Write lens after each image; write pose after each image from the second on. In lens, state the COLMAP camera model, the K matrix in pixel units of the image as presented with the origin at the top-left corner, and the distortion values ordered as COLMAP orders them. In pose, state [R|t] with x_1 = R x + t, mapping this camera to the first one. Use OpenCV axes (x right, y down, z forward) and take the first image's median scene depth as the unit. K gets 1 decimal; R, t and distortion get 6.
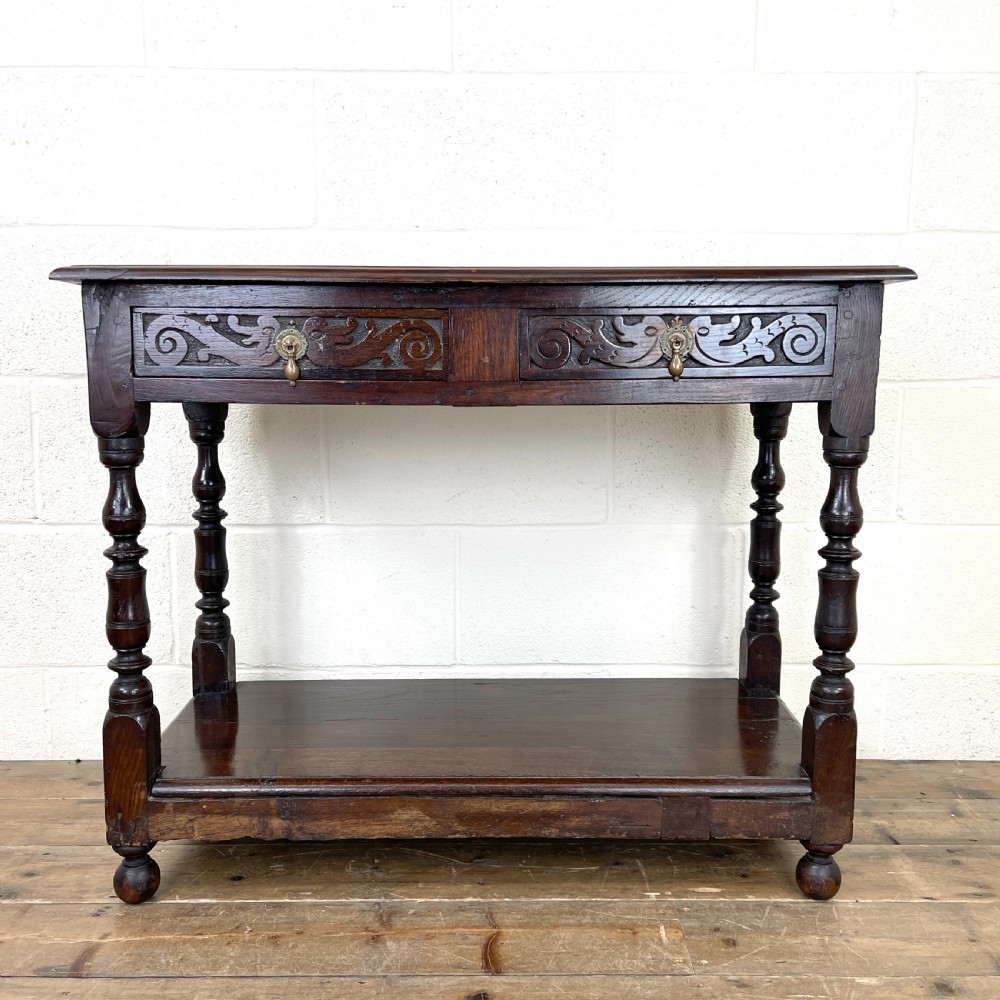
lens RADIAL K [[1016.3, 0, 504.2], [0, 1016.3, 503.4], [0, 0, 1]] dist [0.031743, 0.000000]
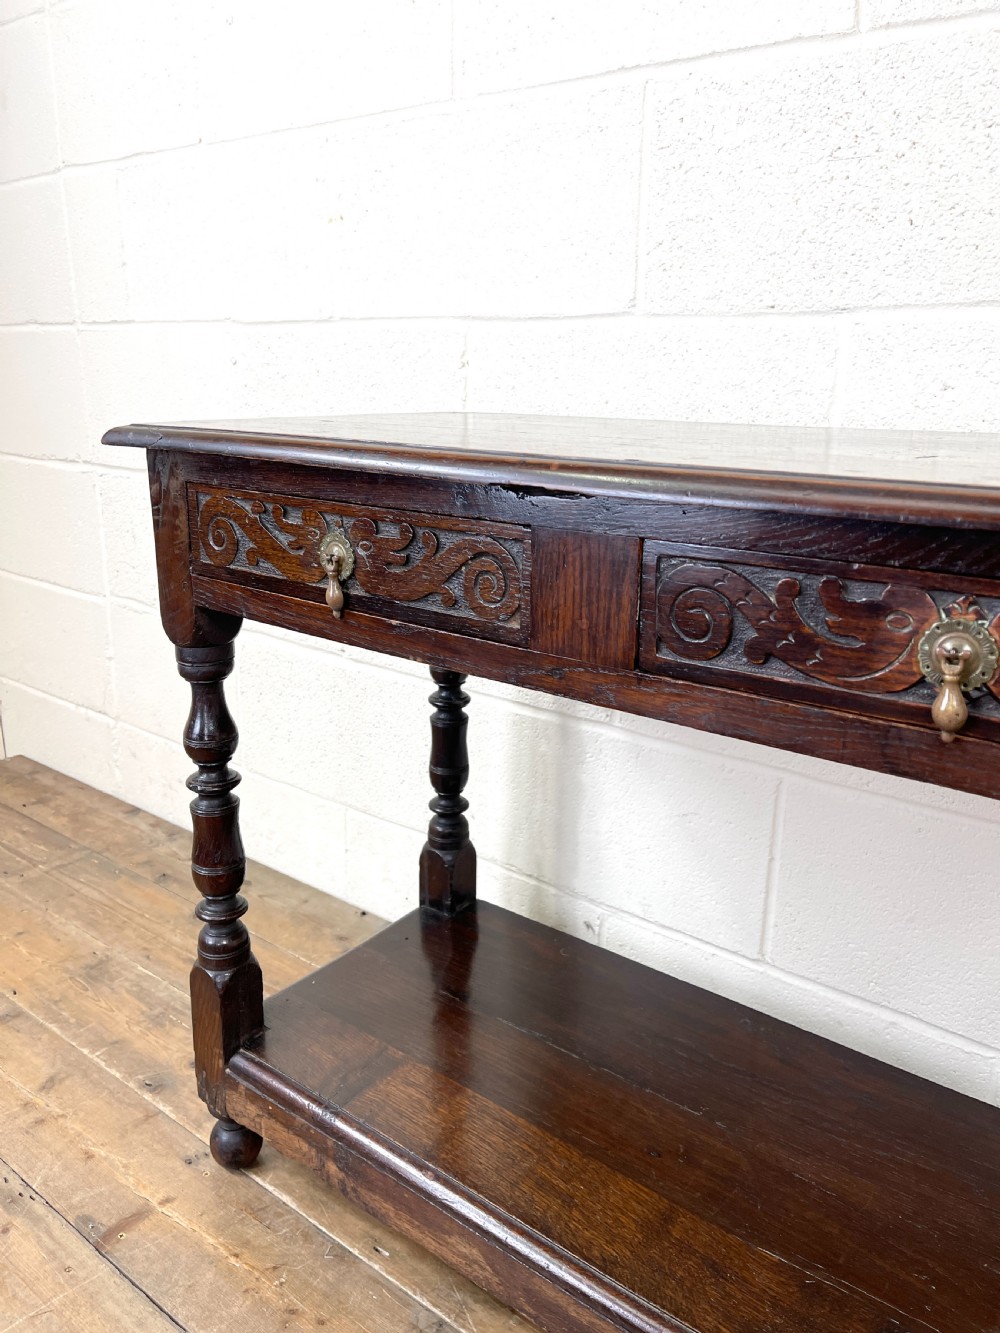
lens RADIAL K [[1014.5, 0, 497.1], [0, 1014.5, 664.4], [0, 0, 1]] dist [0.067726, -0.095339]
pose [[0.785269, 0.182060, -0.591783, 0.252133], [-0.094148, 0.979788, 0.176499, -0.195981], [0.611955, -0.082884, 0.786537, 0.496259]]
